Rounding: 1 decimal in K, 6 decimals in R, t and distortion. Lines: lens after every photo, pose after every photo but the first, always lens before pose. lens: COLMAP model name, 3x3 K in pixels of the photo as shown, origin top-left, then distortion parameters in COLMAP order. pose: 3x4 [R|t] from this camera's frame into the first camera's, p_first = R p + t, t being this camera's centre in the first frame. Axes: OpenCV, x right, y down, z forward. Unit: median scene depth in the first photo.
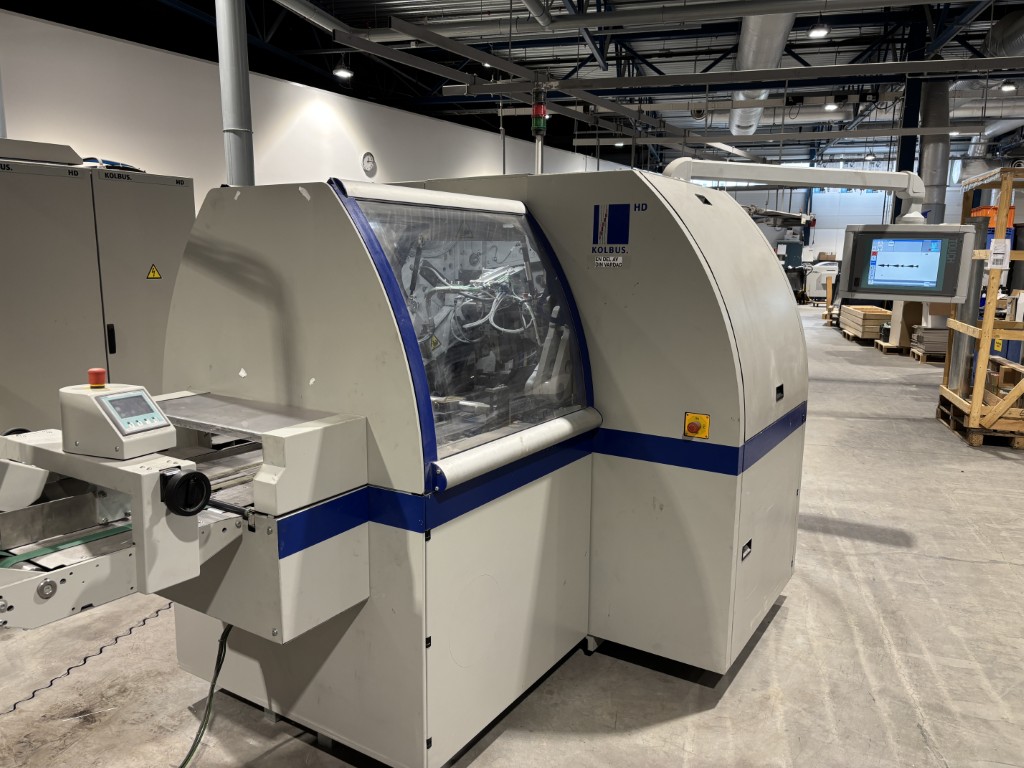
lens RADIAL K [[771.5, 0, 506.0], [0, 771.5, 384.5], [0, 0, 1]] dist [0.049183, -0.049333]
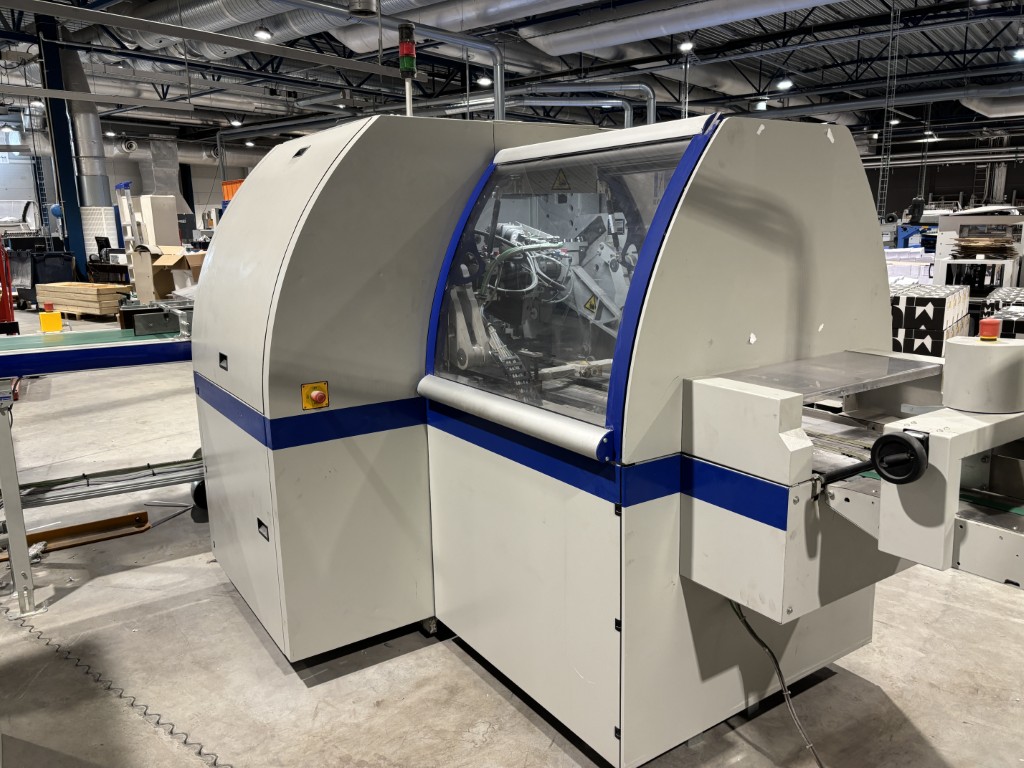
lens RADIAL K [[771.5, 0, 512.0], [0, 771.5, 381.3], [0, 0, 1]] dist [0.049183, -0.049333]
pose [[0.391975, -0.196932, 0.898651, -1.225363], [0.174511, 0.975001, 0.137545, -0.133378], [-0.903273, 0.102911, 0.416543, 0.884540]]
